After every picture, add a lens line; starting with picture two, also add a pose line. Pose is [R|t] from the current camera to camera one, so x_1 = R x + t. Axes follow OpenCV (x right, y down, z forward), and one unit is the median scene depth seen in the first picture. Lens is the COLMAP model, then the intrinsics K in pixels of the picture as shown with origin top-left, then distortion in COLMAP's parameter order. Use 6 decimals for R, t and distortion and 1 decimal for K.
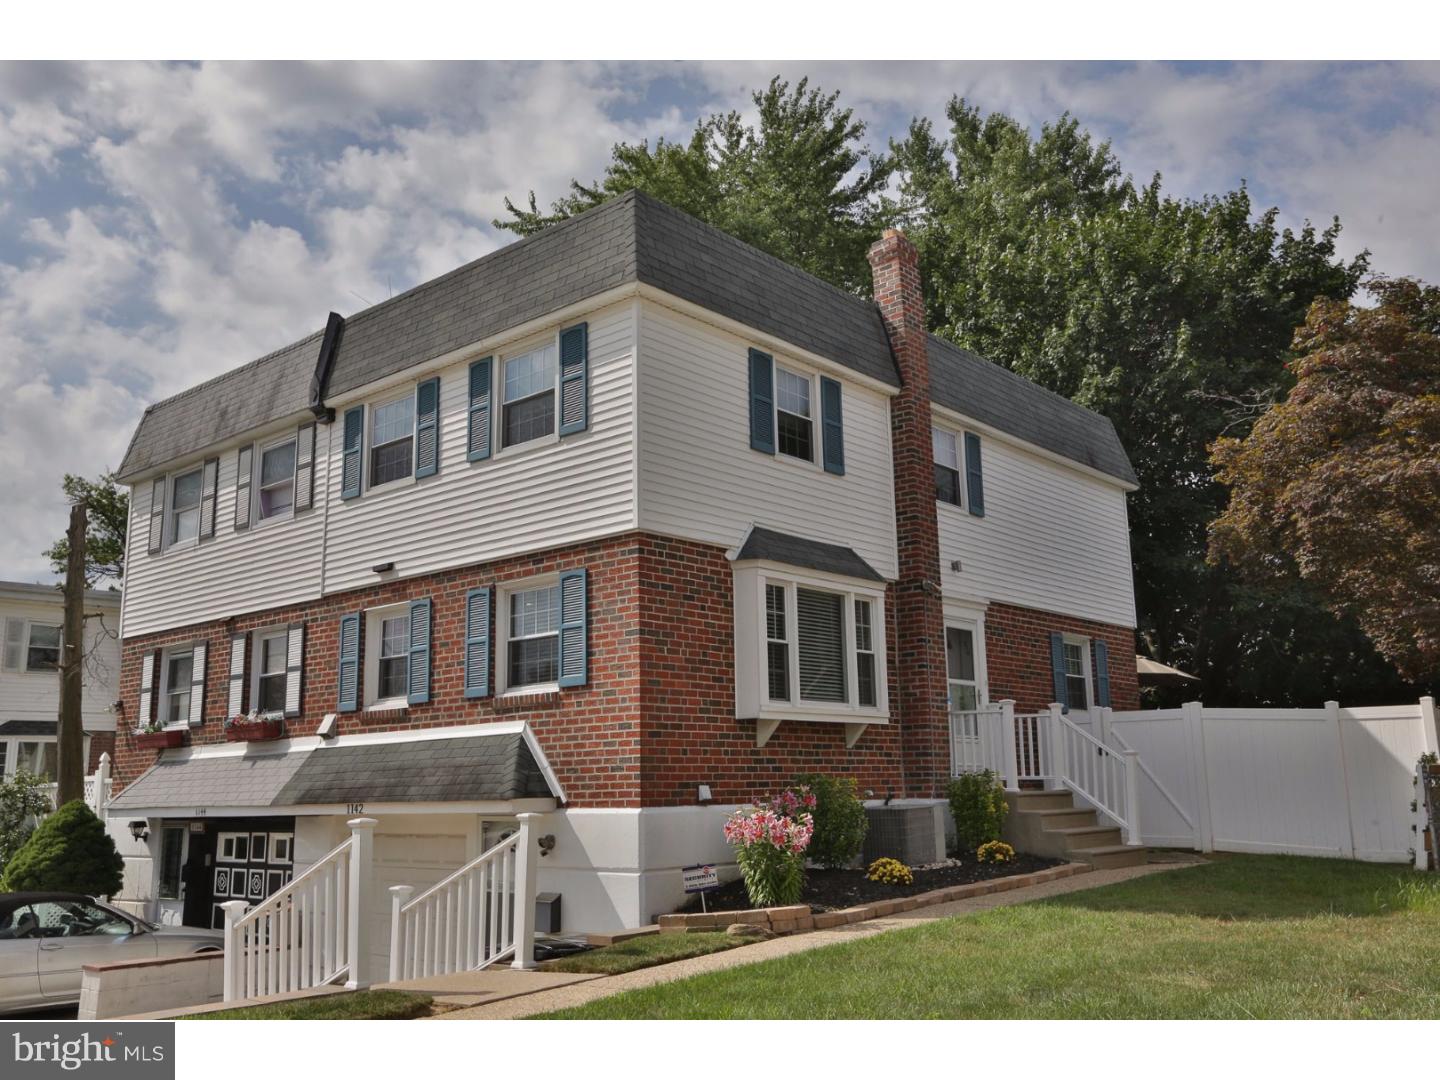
lens RADIAL K [[1223.0, 0, 721.2], [0, 1223.0, 536.8], [0, 0, 1]] dist [0.009045, 0.045040]
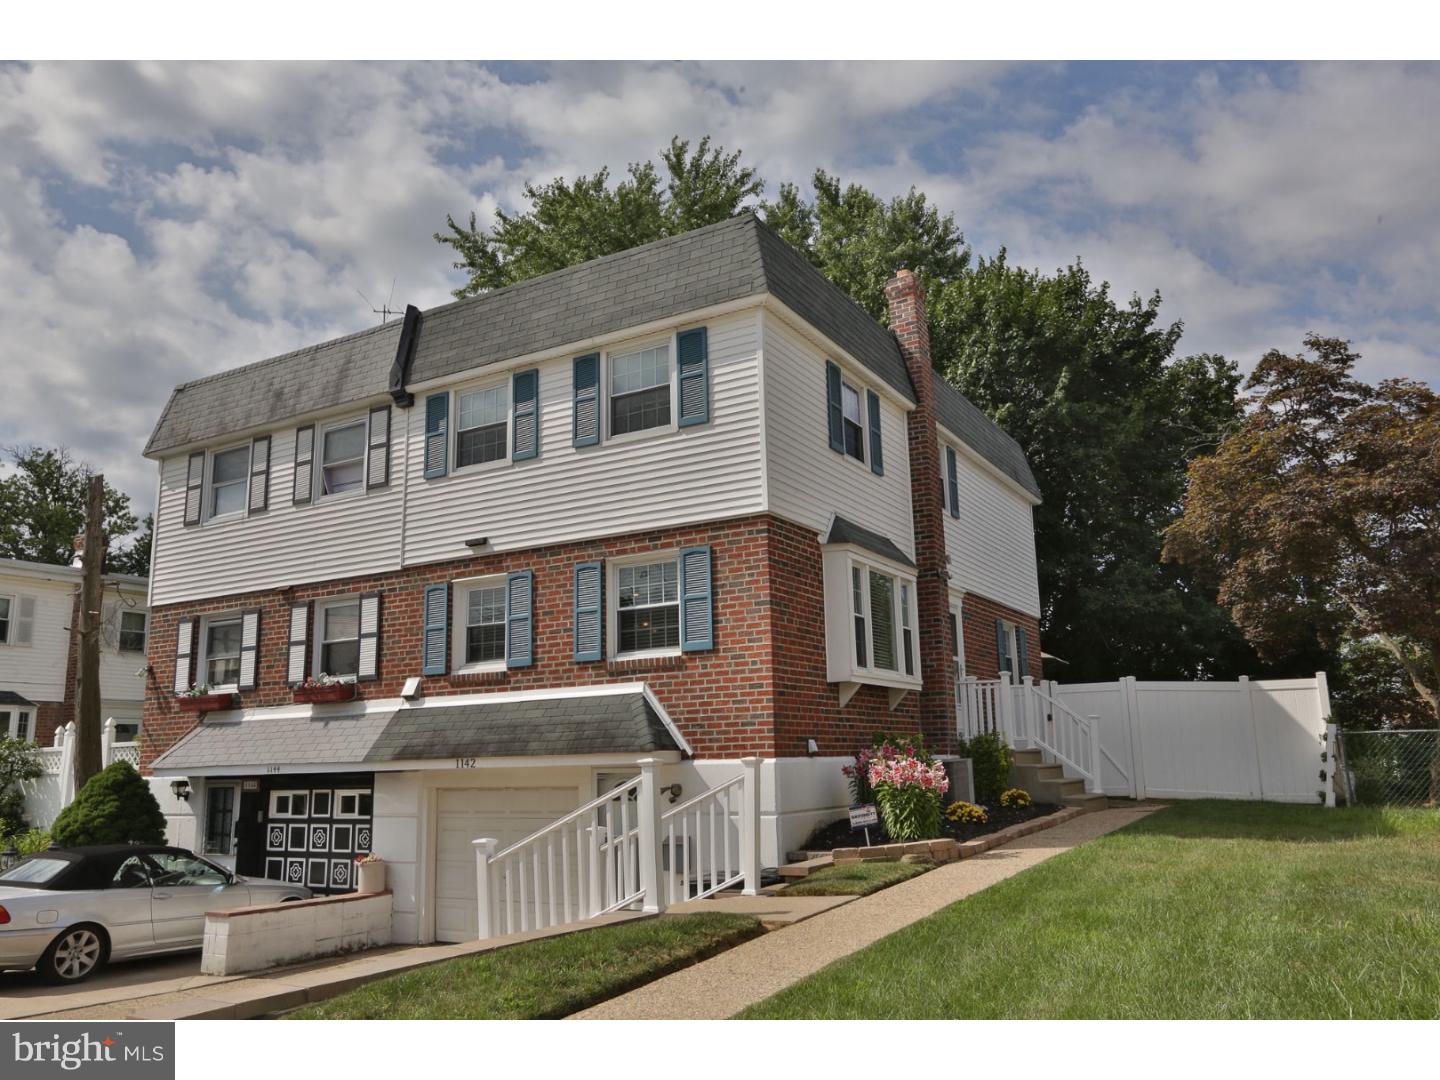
lens RADIAL K [[1073.4, 0, 720.1], [0, 1073.4, 543.8], [0, 0, 1]] dist [-0.004278, 0.035091]
pose [[0.983233, 0.033296, 0.179287, -0.225899], [-0.032994, 0.999445, -0.004666, 0.023169], [-0.179343, -0.001328, 0.983786, 0.027272]]
